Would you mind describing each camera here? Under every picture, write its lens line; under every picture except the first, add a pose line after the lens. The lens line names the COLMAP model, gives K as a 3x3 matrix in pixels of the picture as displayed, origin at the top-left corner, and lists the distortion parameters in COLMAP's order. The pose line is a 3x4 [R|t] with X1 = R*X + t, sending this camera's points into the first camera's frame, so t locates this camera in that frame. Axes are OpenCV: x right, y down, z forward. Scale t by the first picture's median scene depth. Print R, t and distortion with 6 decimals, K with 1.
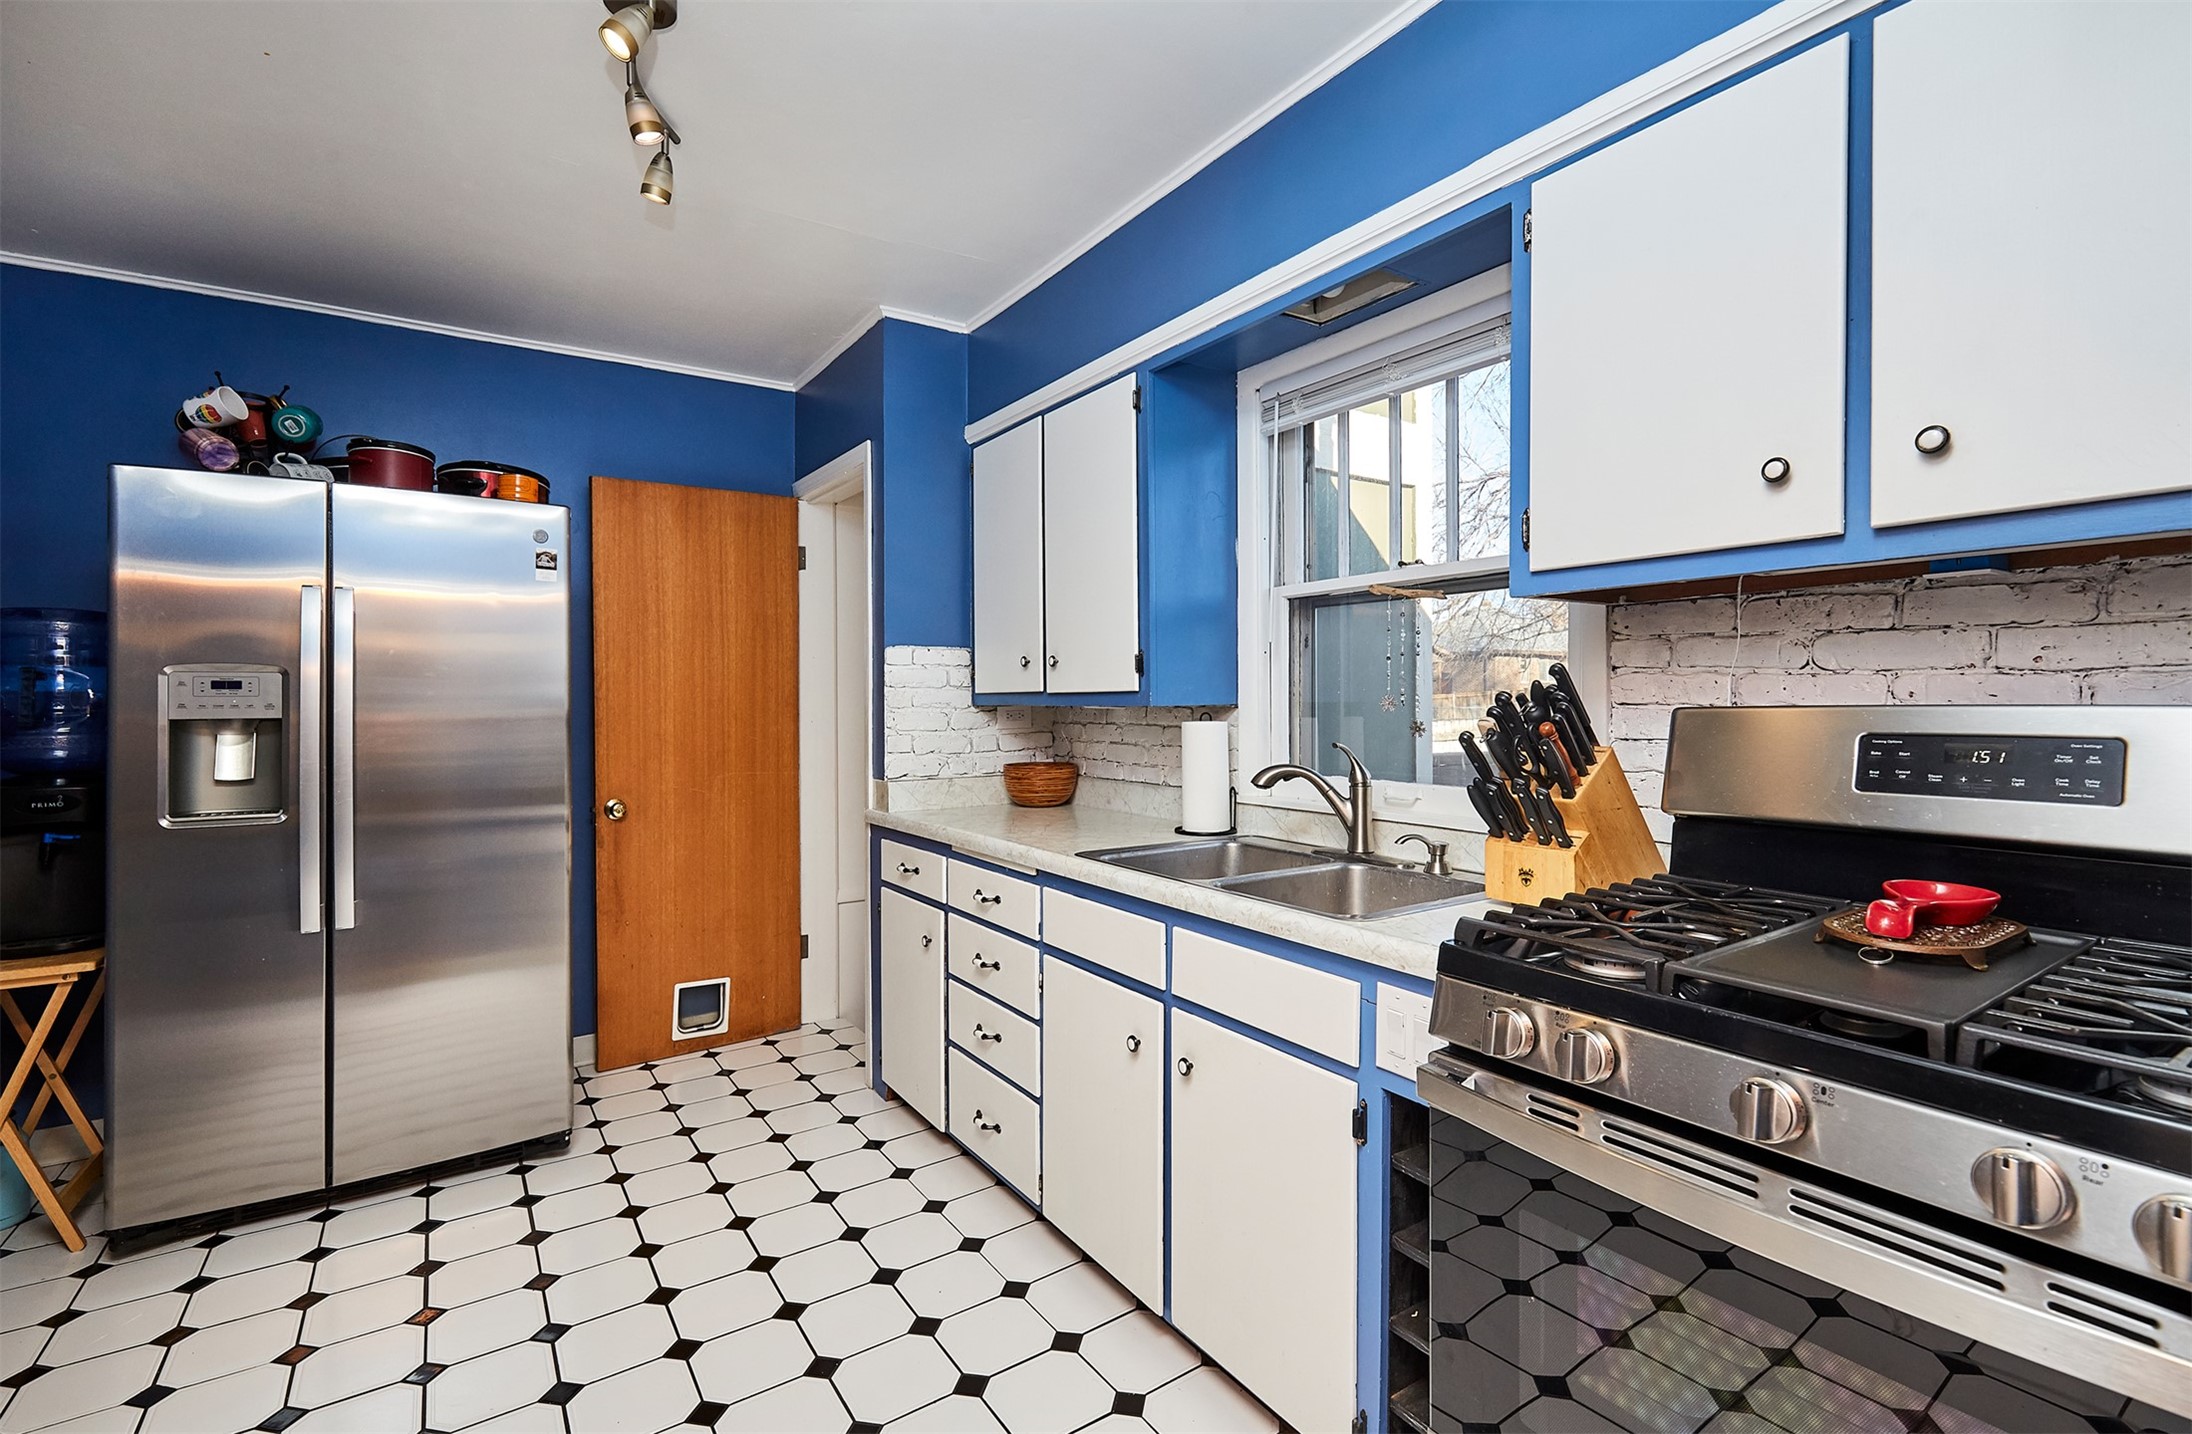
lens RADIAL K [[1007.8, 0, 1095.2], [0, 1007.8, 680.3], [0, 0, 1]] dist [-0.000622, -0.000291]
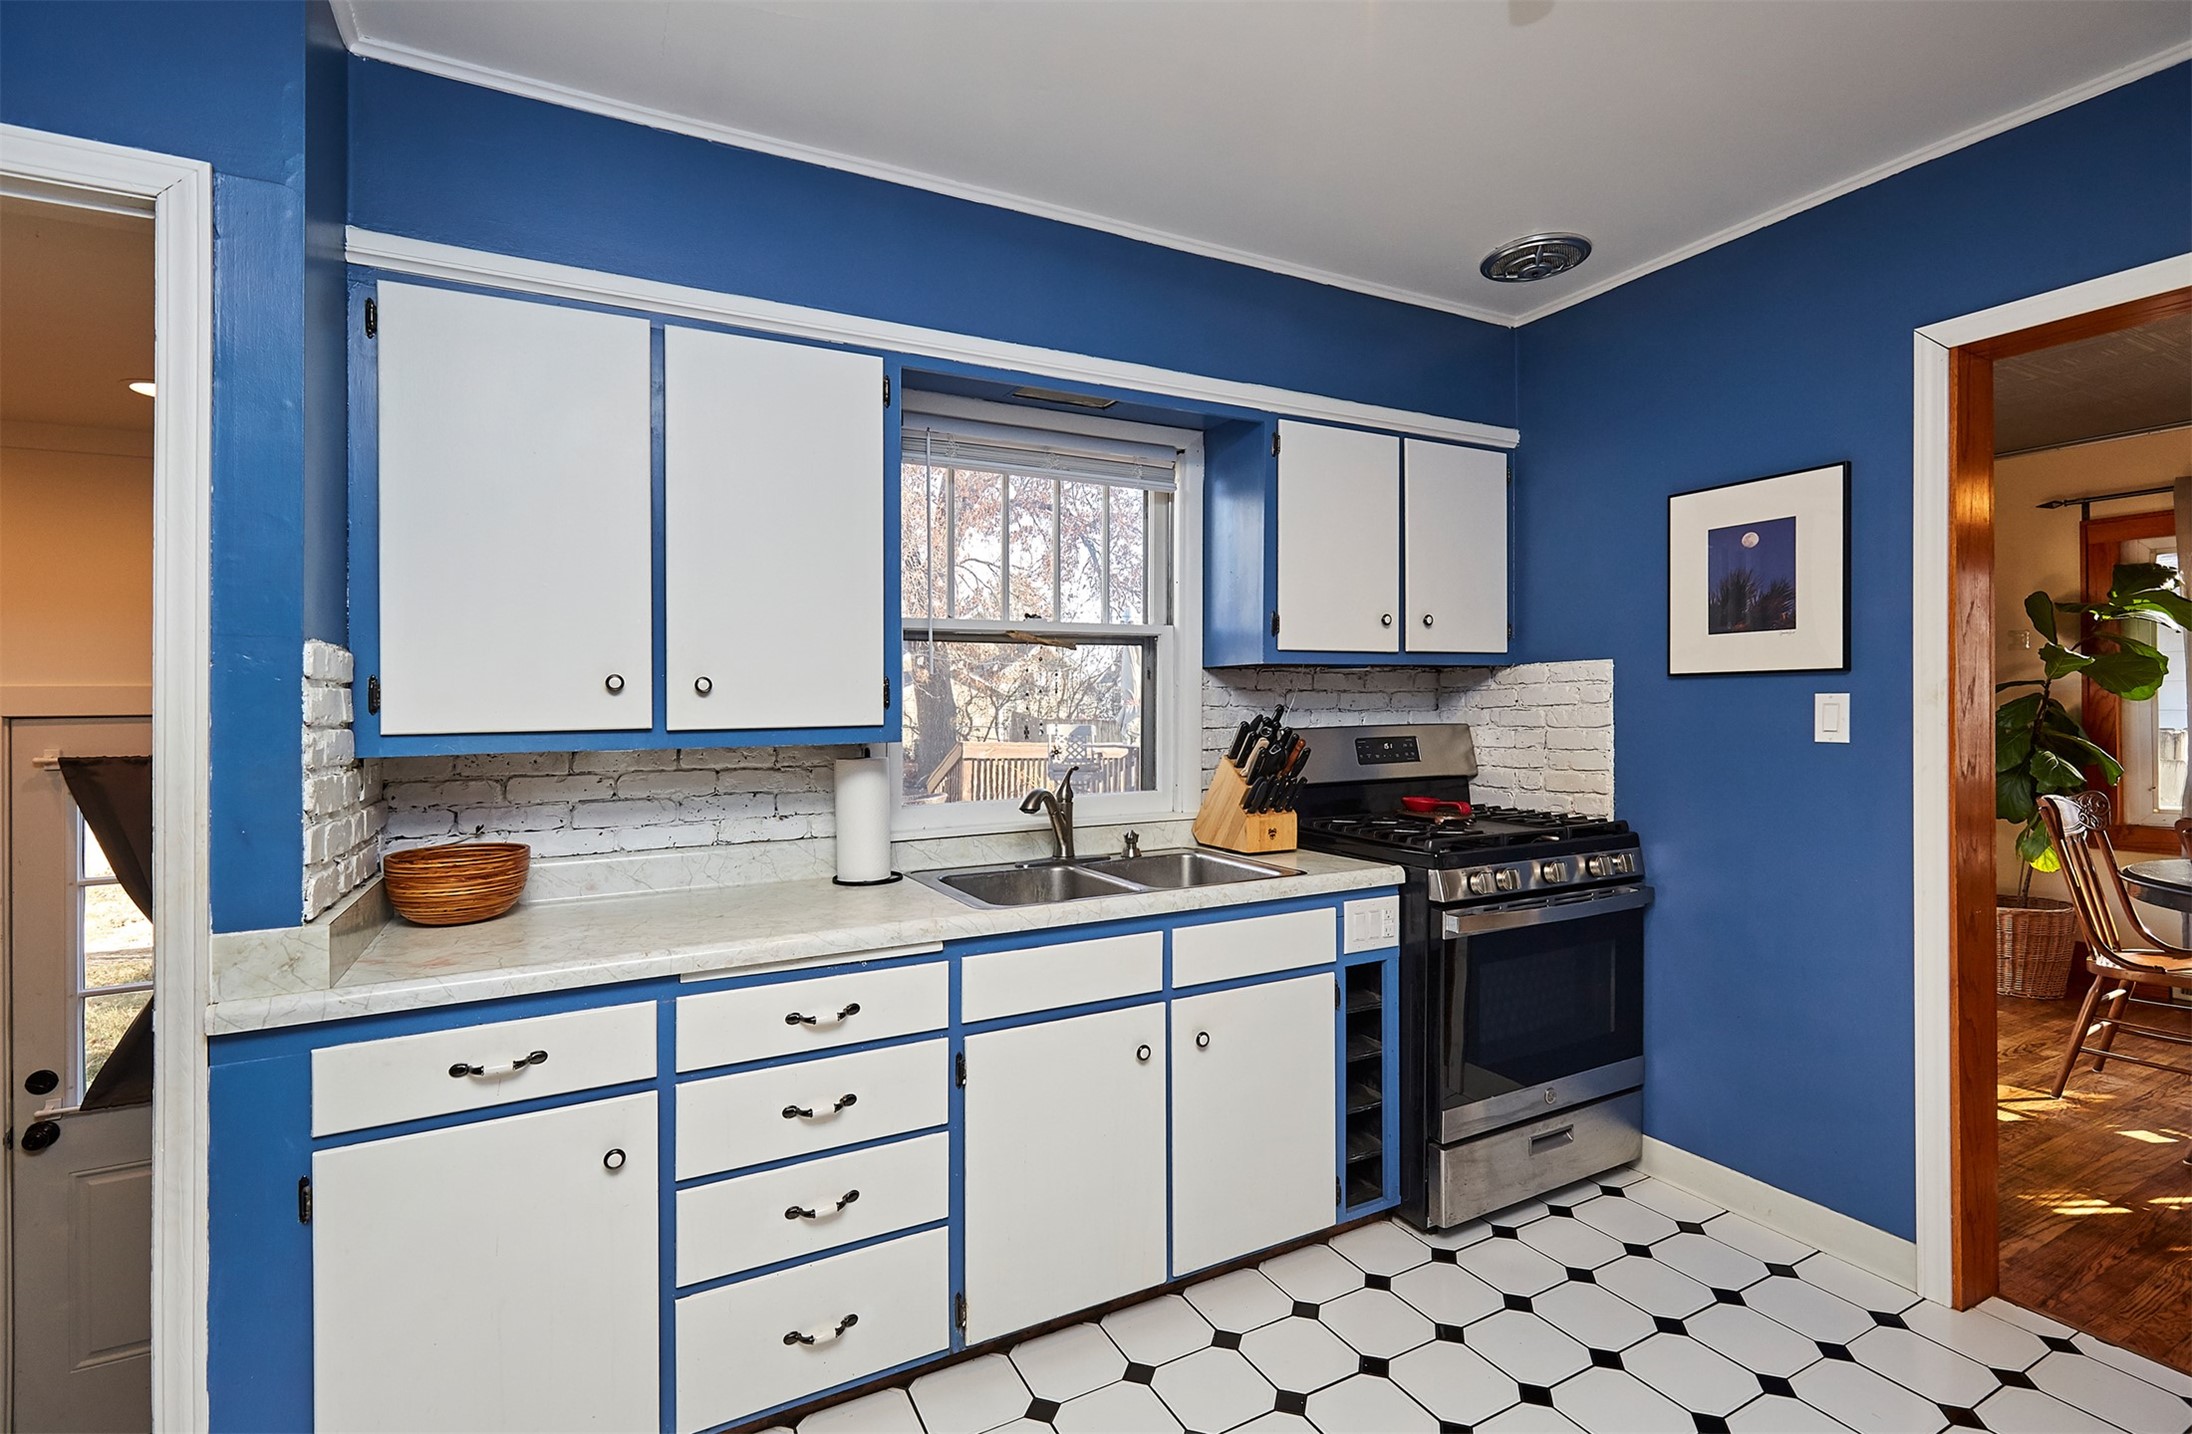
lens RADIAL K [[986.8, 0, 1099.5], [0, 986.8, 702.6], [0, 0, 1]] dist [0.000127, -0.000165]
pose [[0.092878, 0.011580, 0.995610, -0.899122], [-0.004247, 0.999928, -0.011235, -0.000328], [-0.995668, -0.003185, 0.092920, 0.840208]]
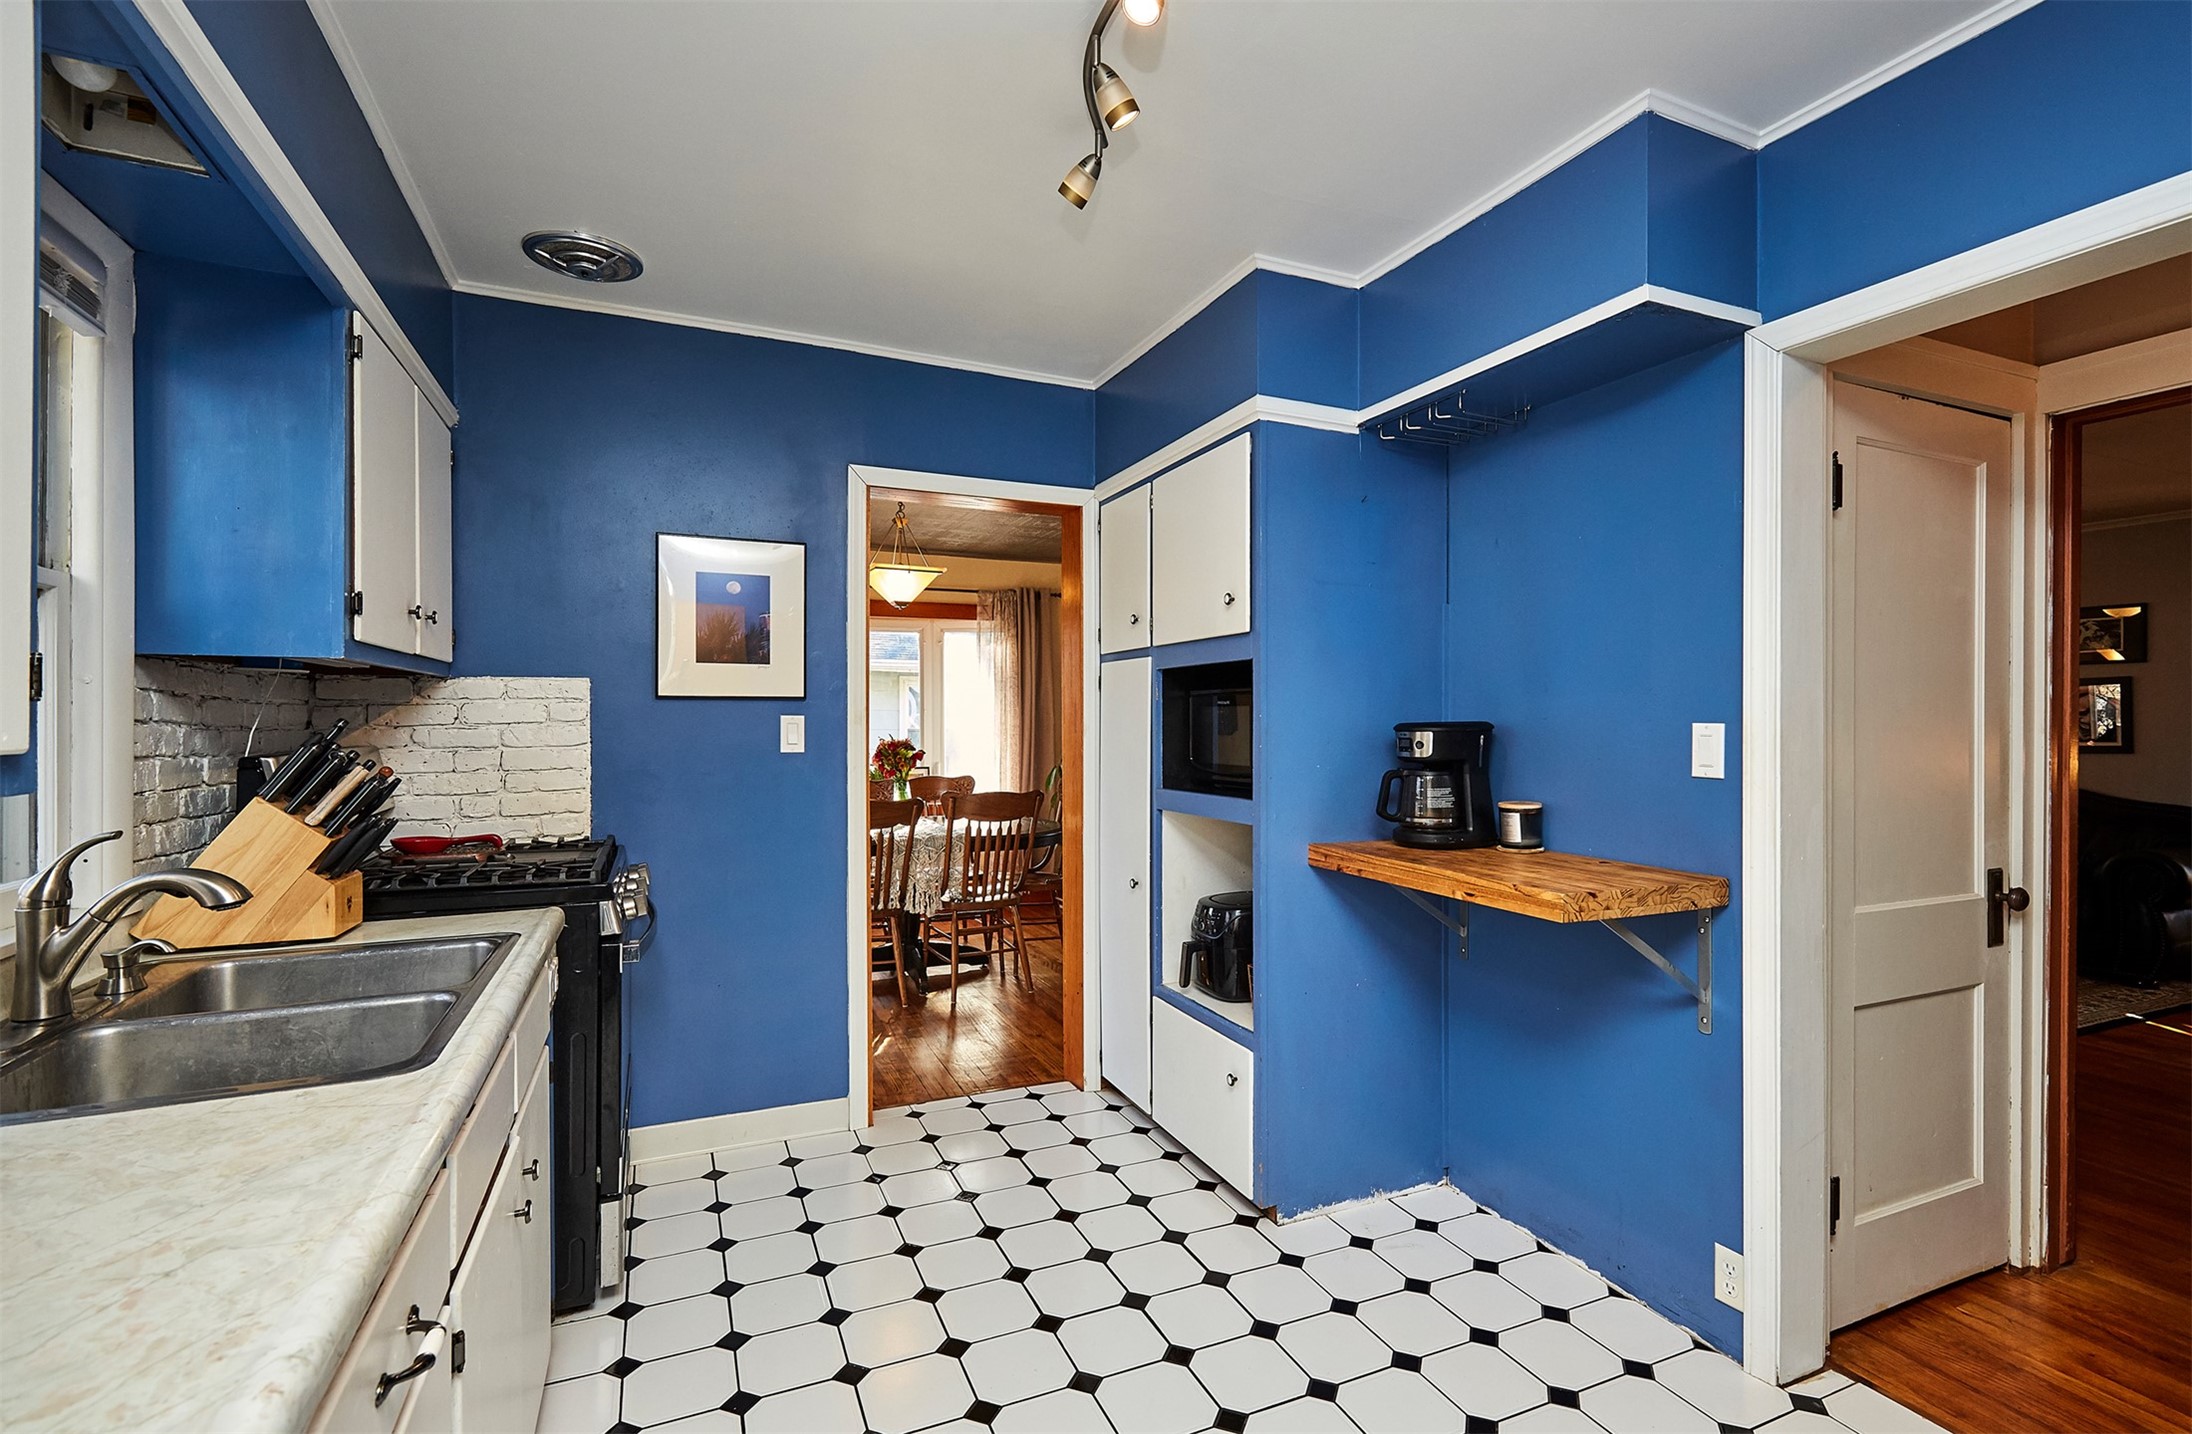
lens RADIAL K [[998.8, 0, 1101.0], [0, 998.8, 736.3], [0, 0, 1]] dist [-0.000409, -0.000059]
pose [[-0.985203, 0.007703, 0.171221, -0.455105], [0.007675, 0.999970, -0.000827, 0.008553], [-0.171222, 0.000500, -0.985232, 1.467132]]
